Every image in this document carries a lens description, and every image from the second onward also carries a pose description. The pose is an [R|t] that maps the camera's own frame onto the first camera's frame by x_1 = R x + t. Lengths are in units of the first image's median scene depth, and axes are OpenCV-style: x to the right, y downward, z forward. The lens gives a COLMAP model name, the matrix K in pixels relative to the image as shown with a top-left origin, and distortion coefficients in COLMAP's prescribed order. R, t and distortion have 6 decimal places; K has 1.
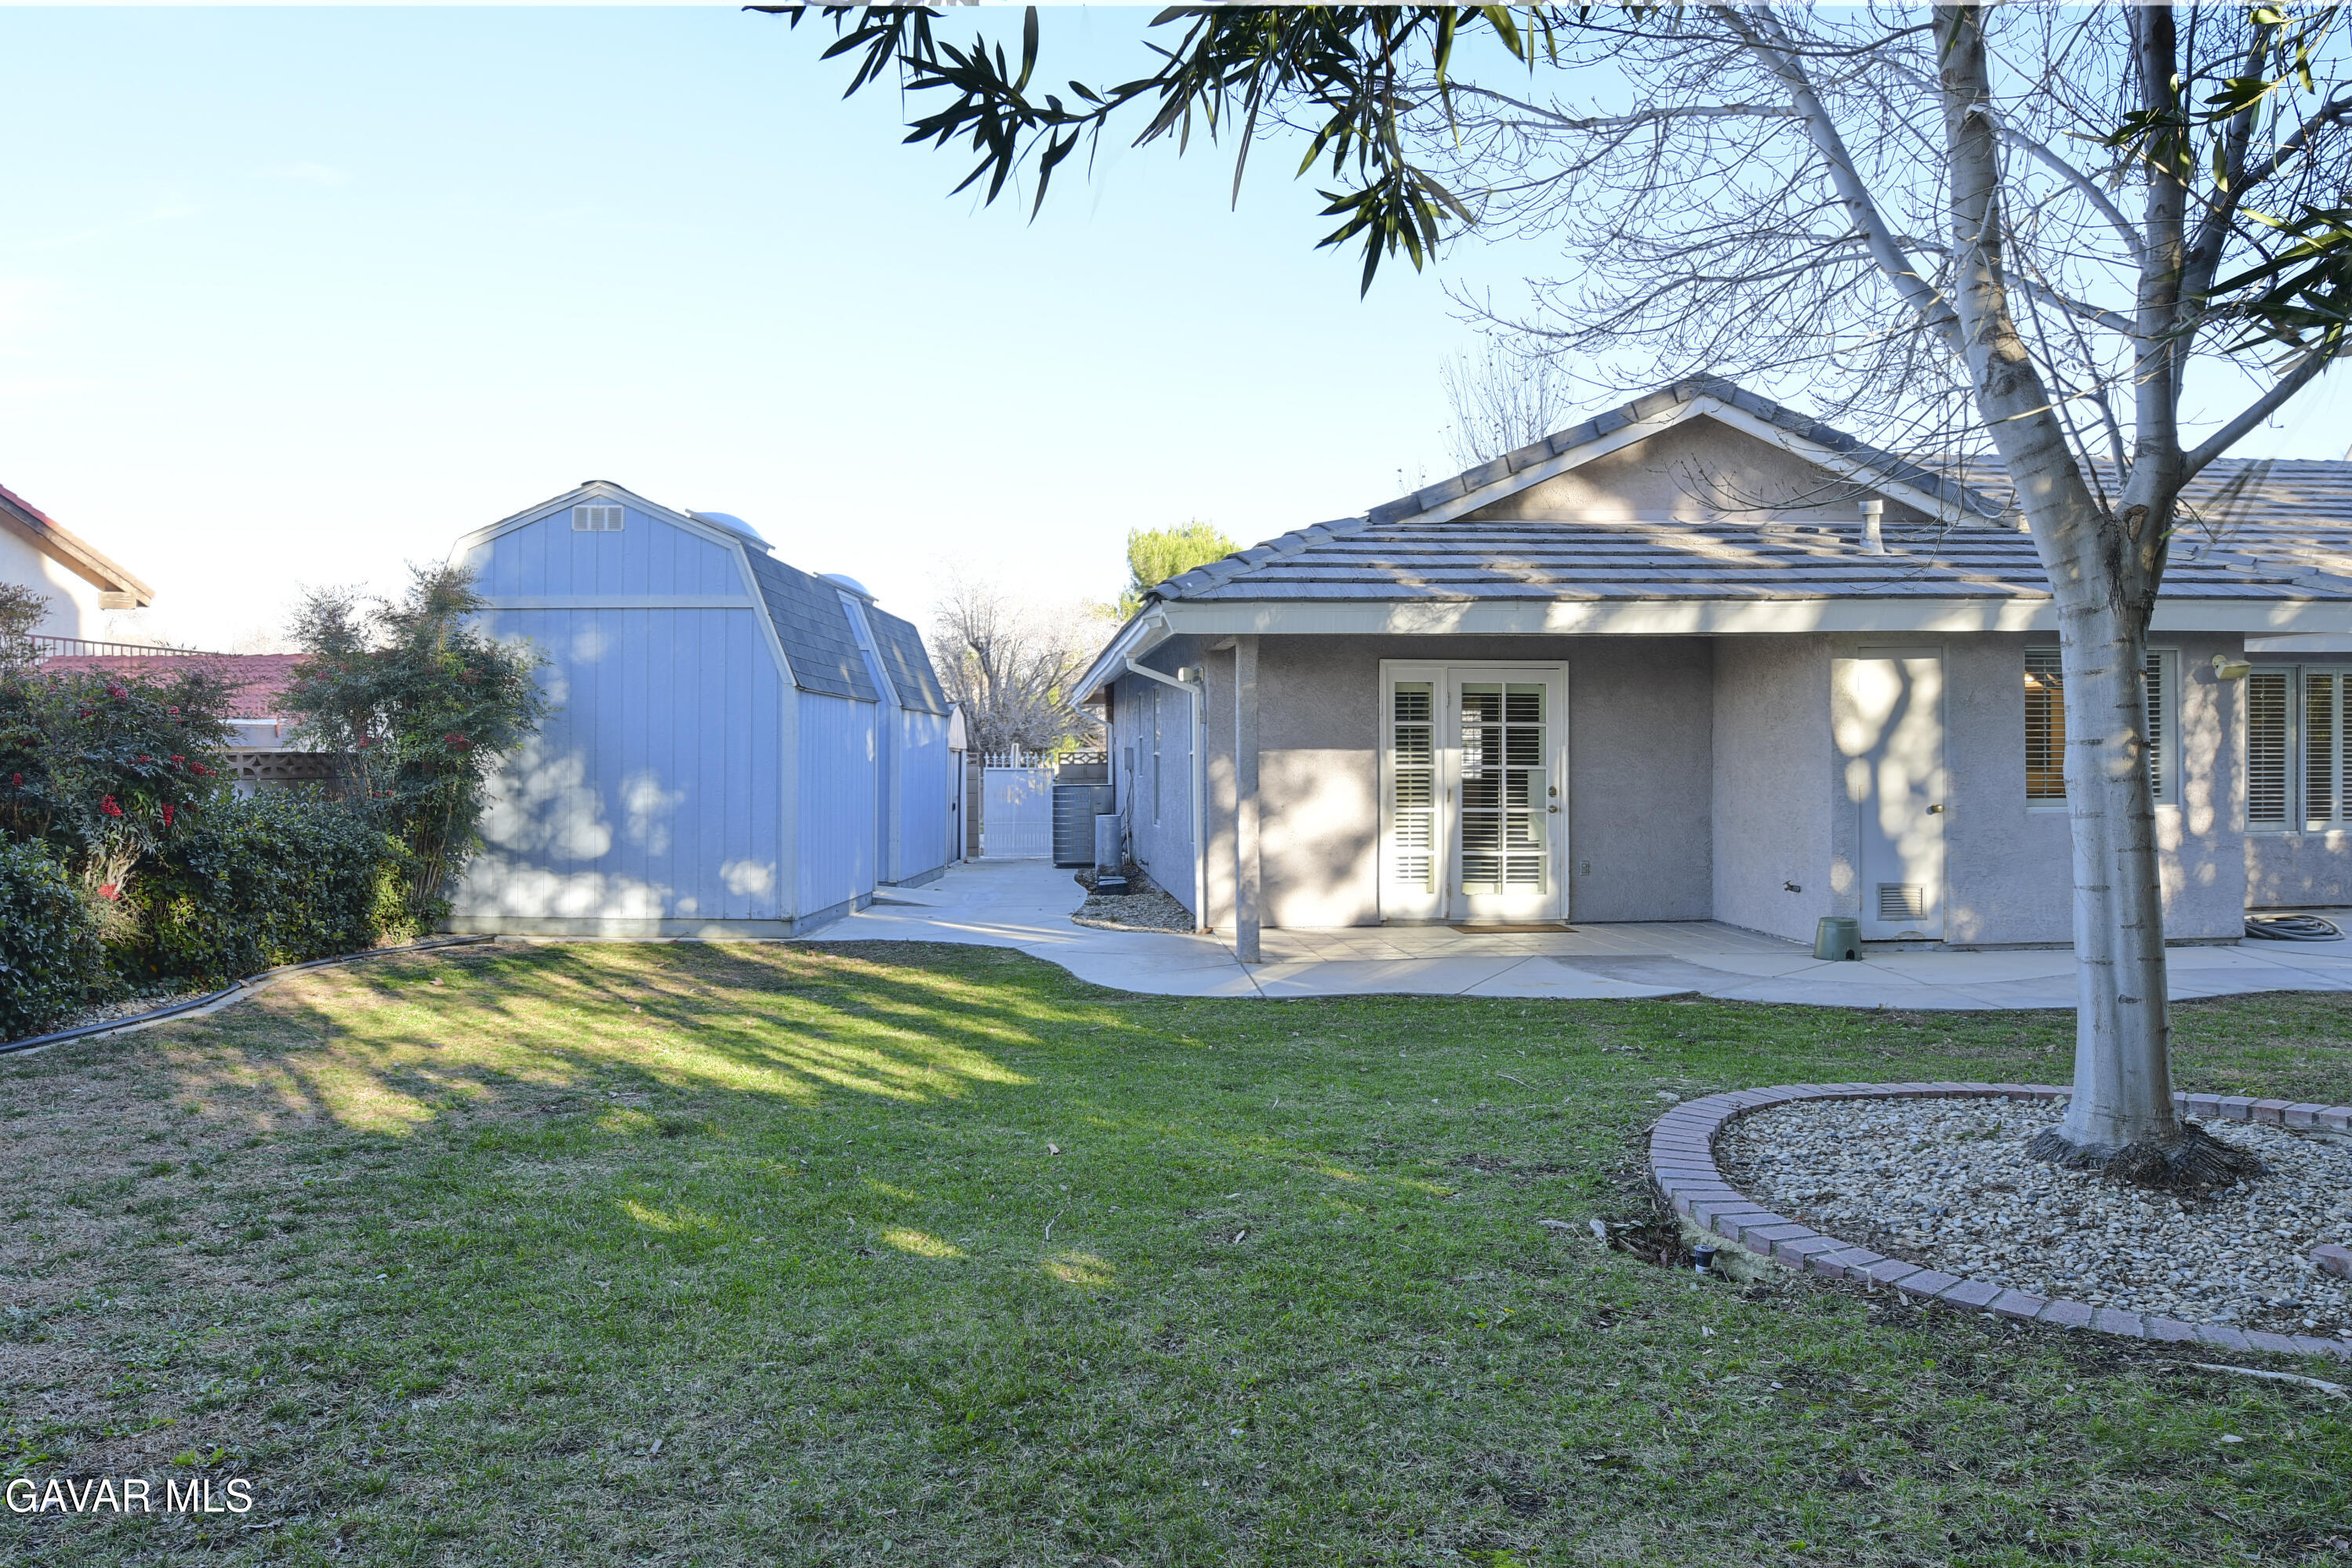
lens RADIAL K [[1675.2, 0, 1176.0], [0, 1675.2, 784.0], [0, 0, 1]] dist [-0.005862, -0.001805]
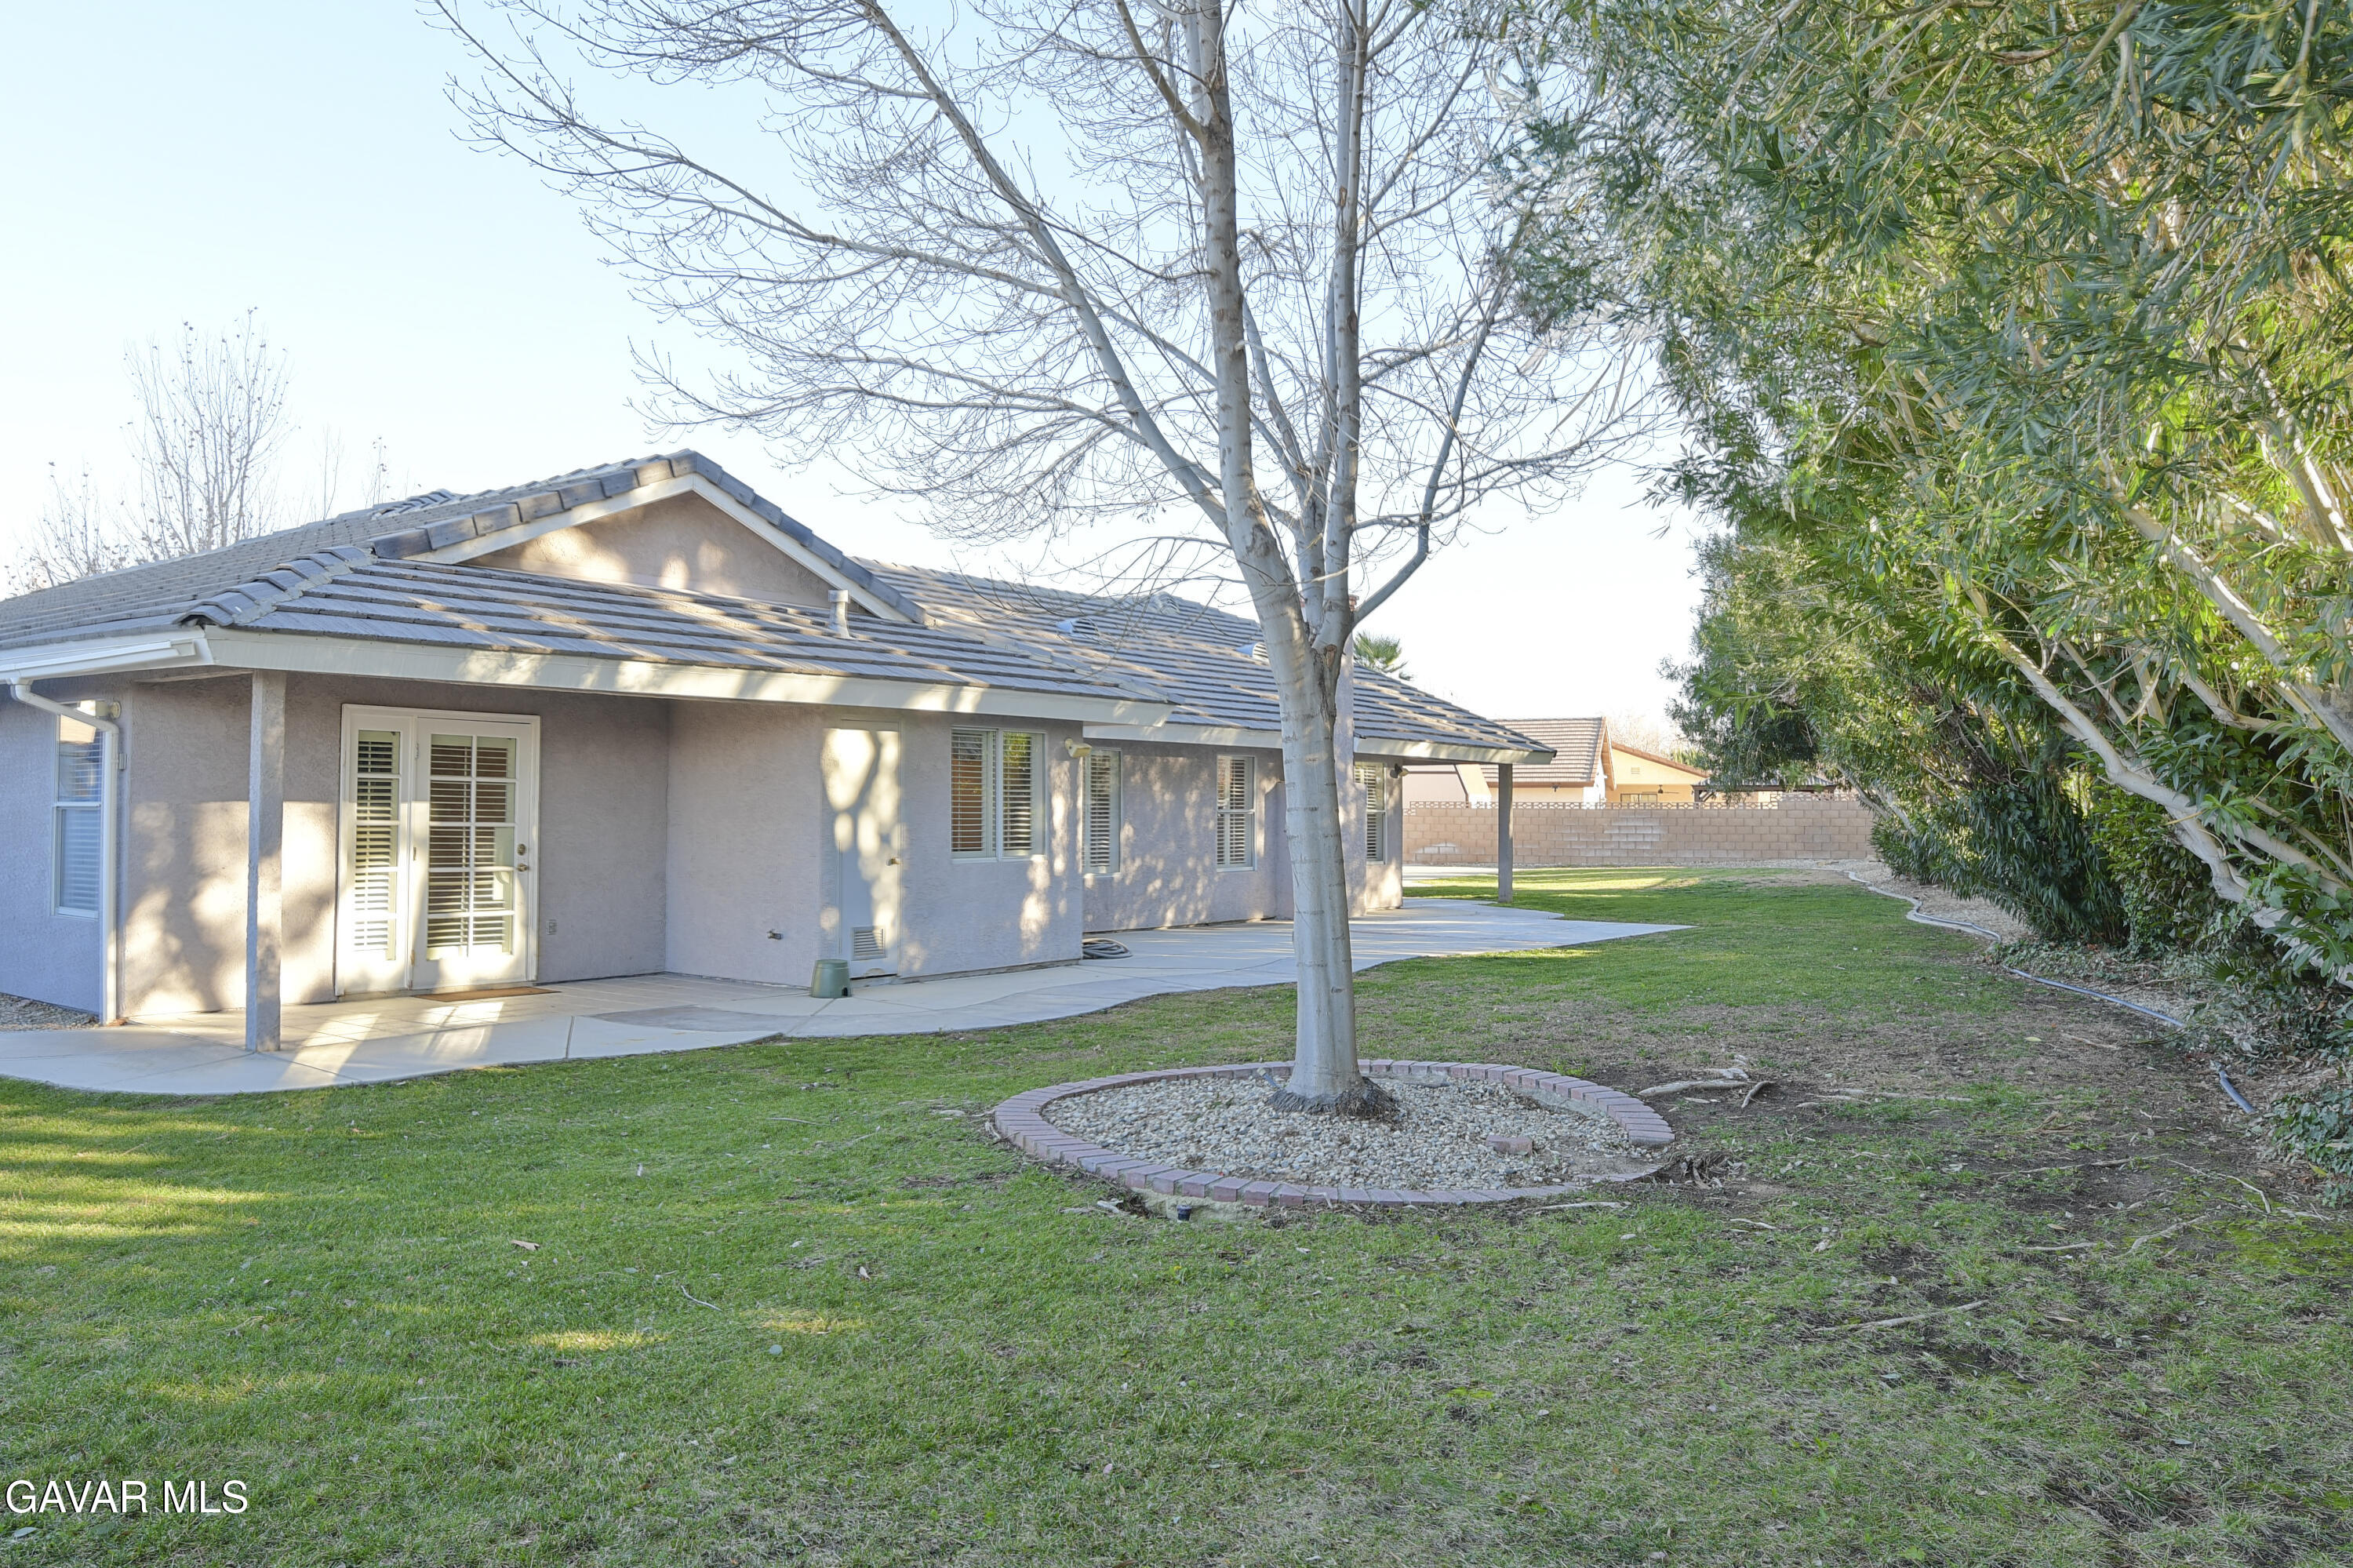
lens RADIAL K [[1707.5, 0, 1176.5], [0, 1707.5, 784.0], [0, 0, 1]] dist [0.004361, -0.000782]
pose [[0.672067, 0.020659, 0.740202, -0.281869], [0.003952, 0.999496, -0.031484, -0.000659], [-0.740479, 0.024085, 0.671647, 0.055533]]
